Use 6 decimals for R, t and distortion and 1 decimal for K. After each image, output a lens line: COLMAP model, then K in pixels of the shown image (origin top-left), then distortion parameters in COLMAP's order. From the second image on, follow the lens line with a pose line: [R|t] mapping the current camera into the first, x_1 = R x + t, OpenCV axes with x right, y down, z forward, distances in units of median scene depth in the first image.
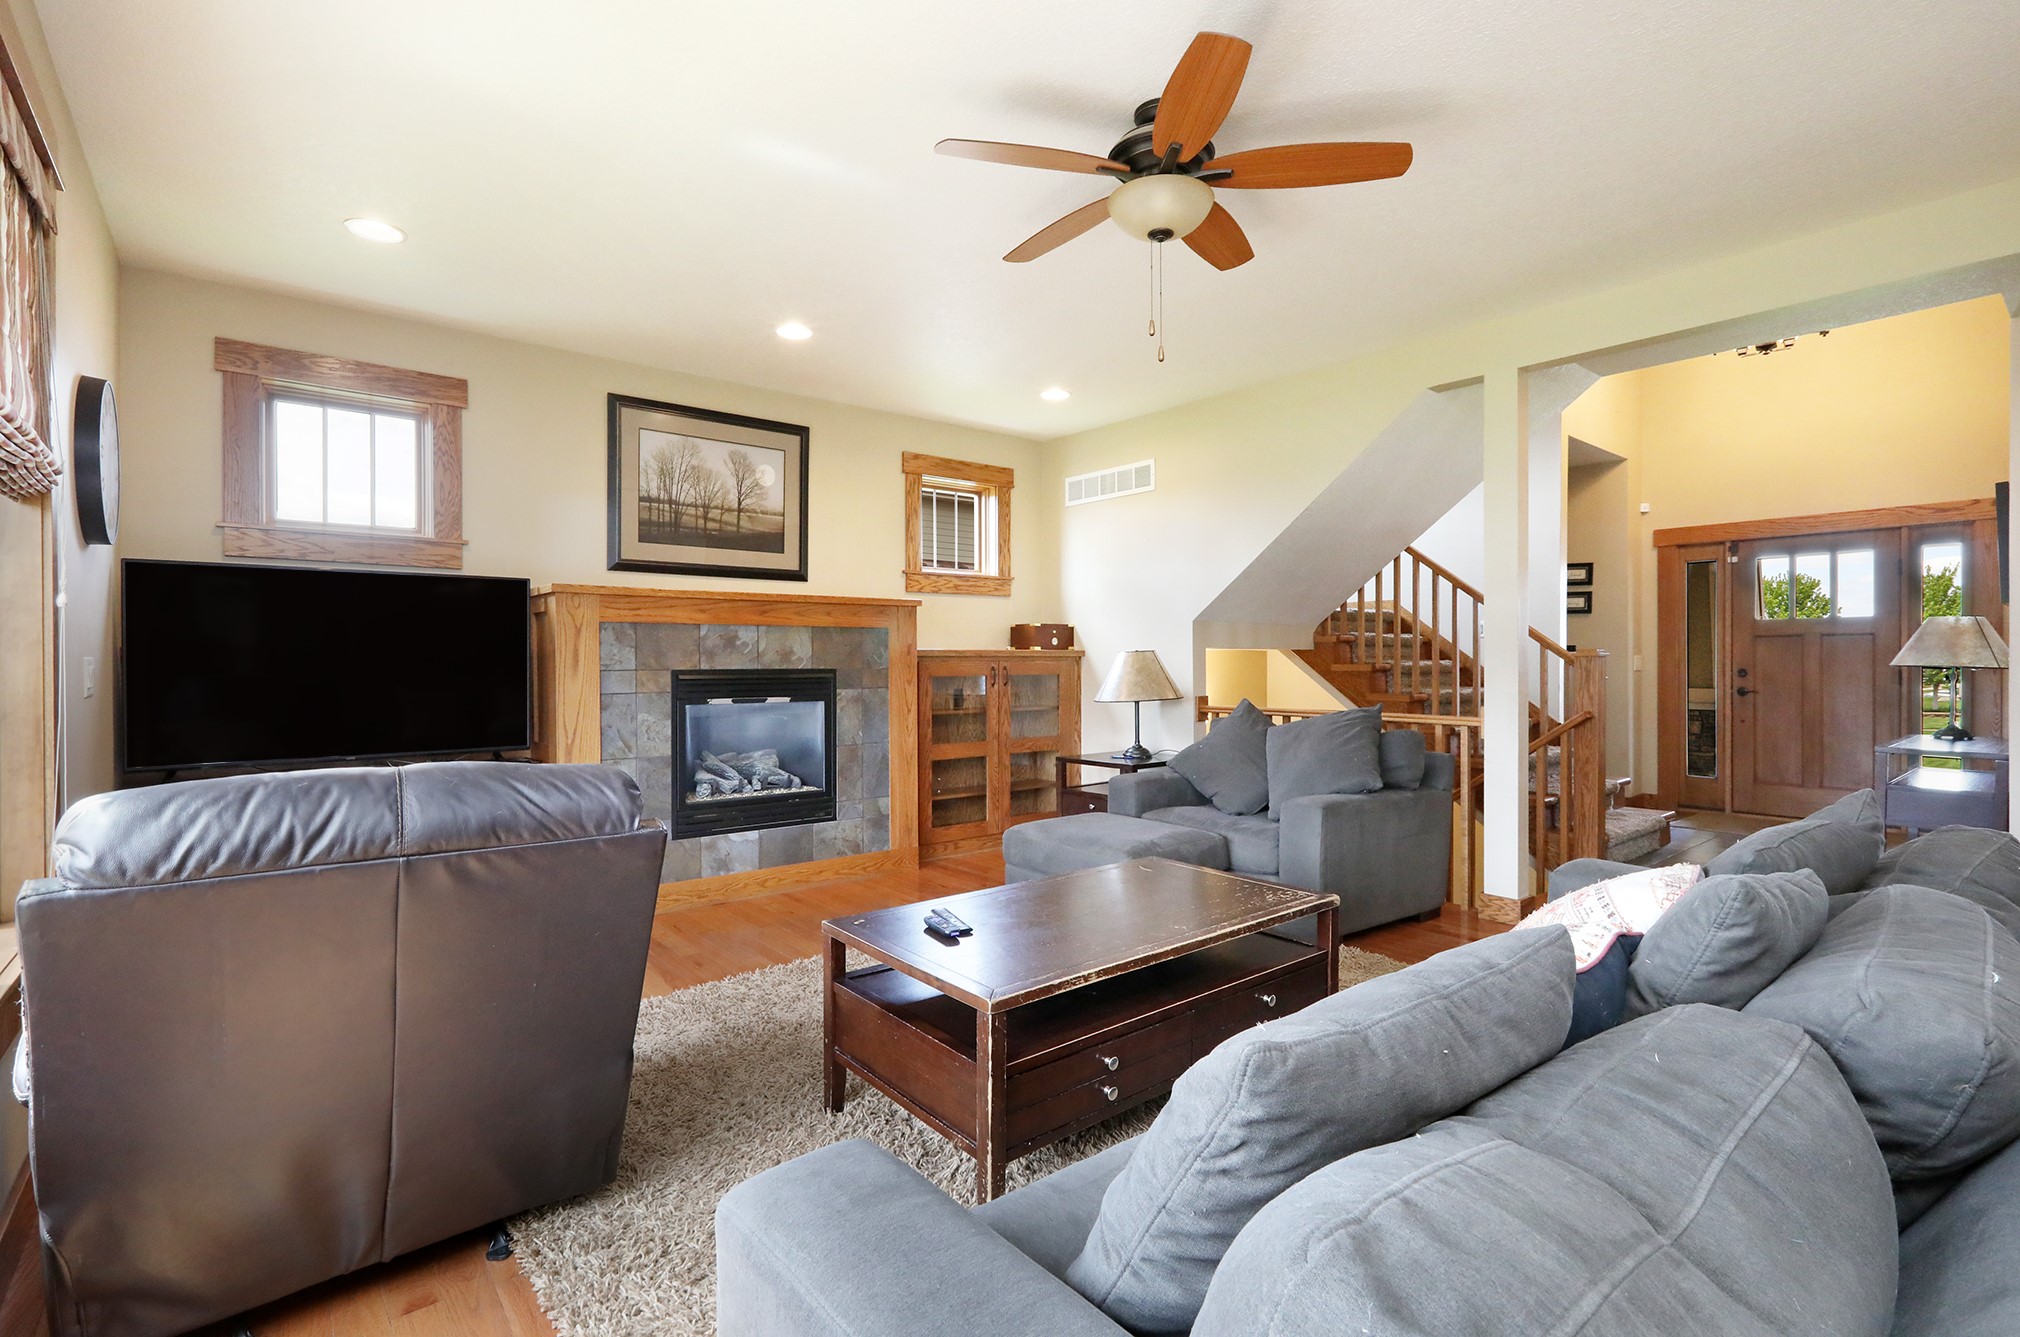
lens RADIAL K [[944.4, 0, 998.3], [0, 944.4, 671.7], [0, 0, 1]] dist [-0.009910, 0.005975]
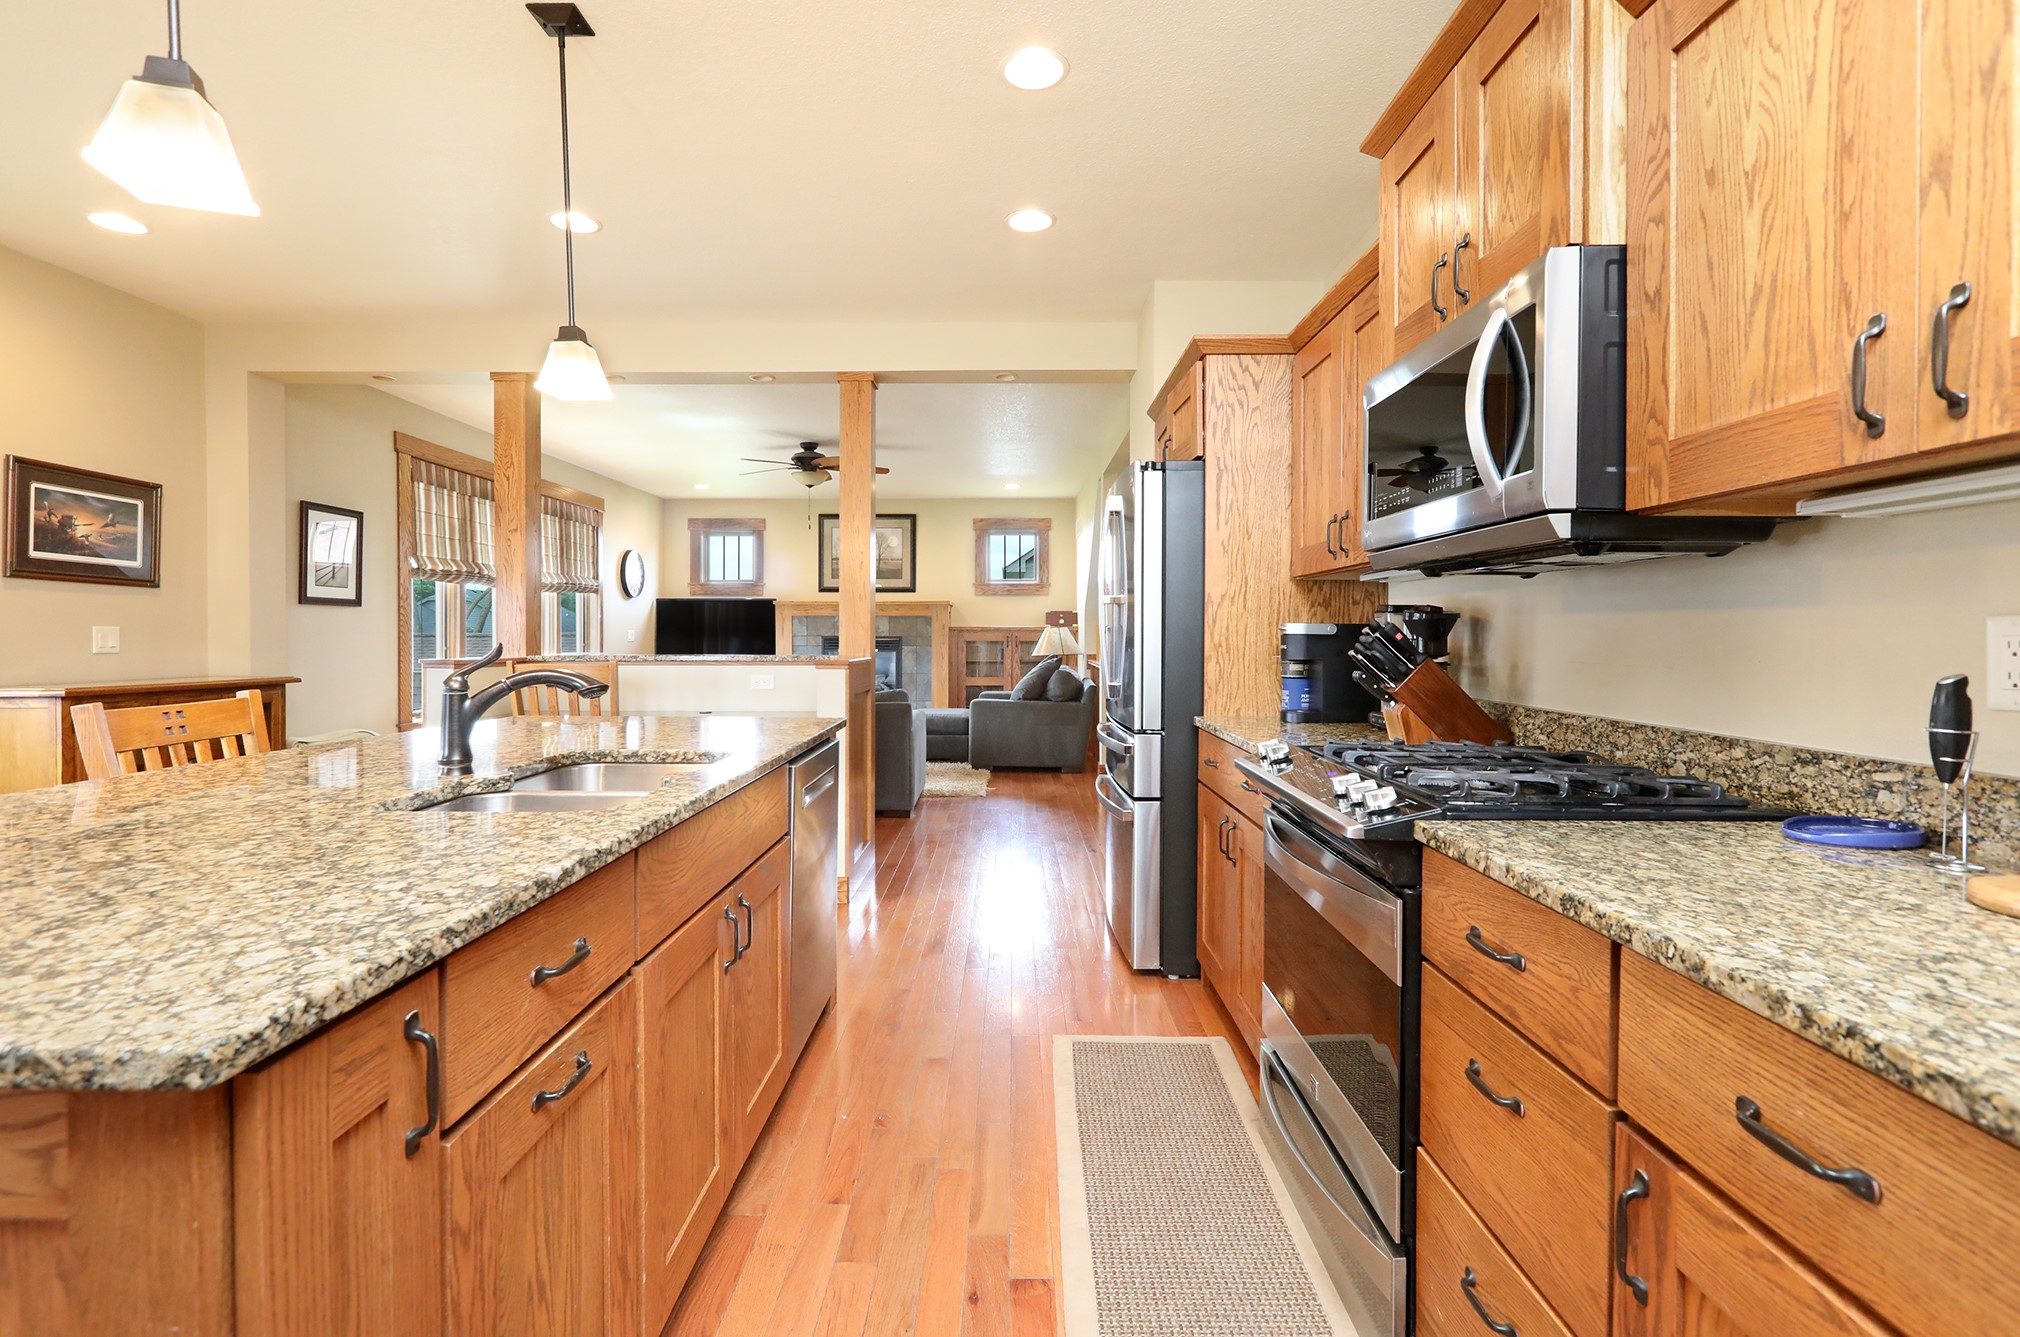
lens RADIAL K [[944.4, 0, 1014.9], [0, 944.4, 648.1], [0, 0, 1]] dist [-0.009910, 0.005975]
pose [[0.795191, 0.014866, -0.606177, 1.270792], [-0.010829, 0.999888, 0.010317, -0.001216], [0.606262, -0.001640, 0.795263, -0.486054]]
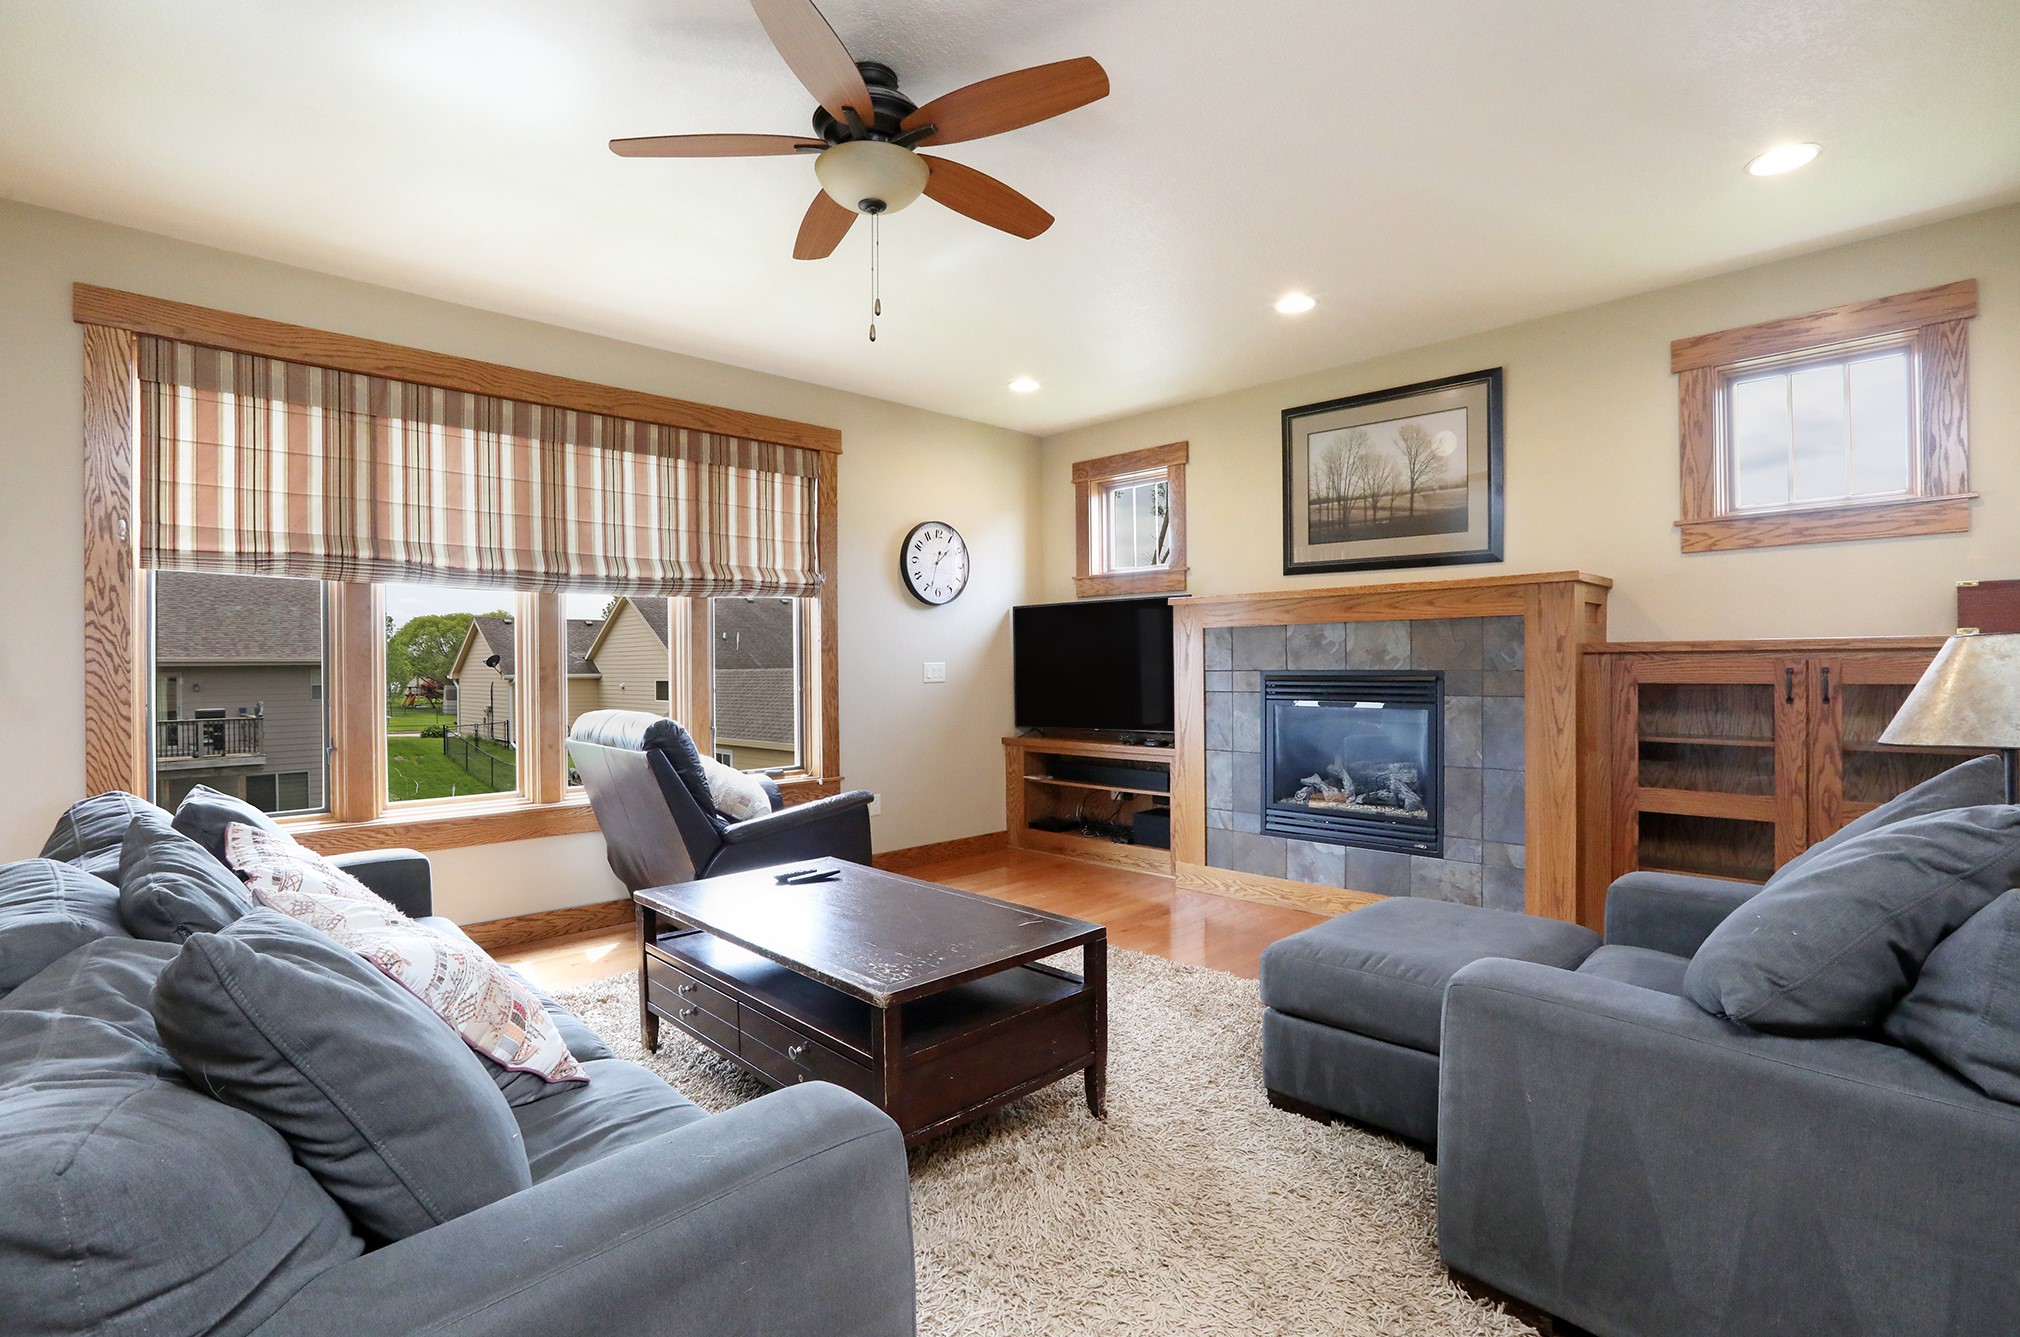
lens RADIAL K [[944.4, 0, 1004.3], [0, 944.4, 654.2], [0, 0, 1]] dist [-0.009910, 0.005975]
pose [[0.133894, -0.002512, -0.990992, 0.579498], [0.004545, 0.999988, -0.001920, -0.017399], [0.990985, -0.004247, 0.133904, 0.518930]]
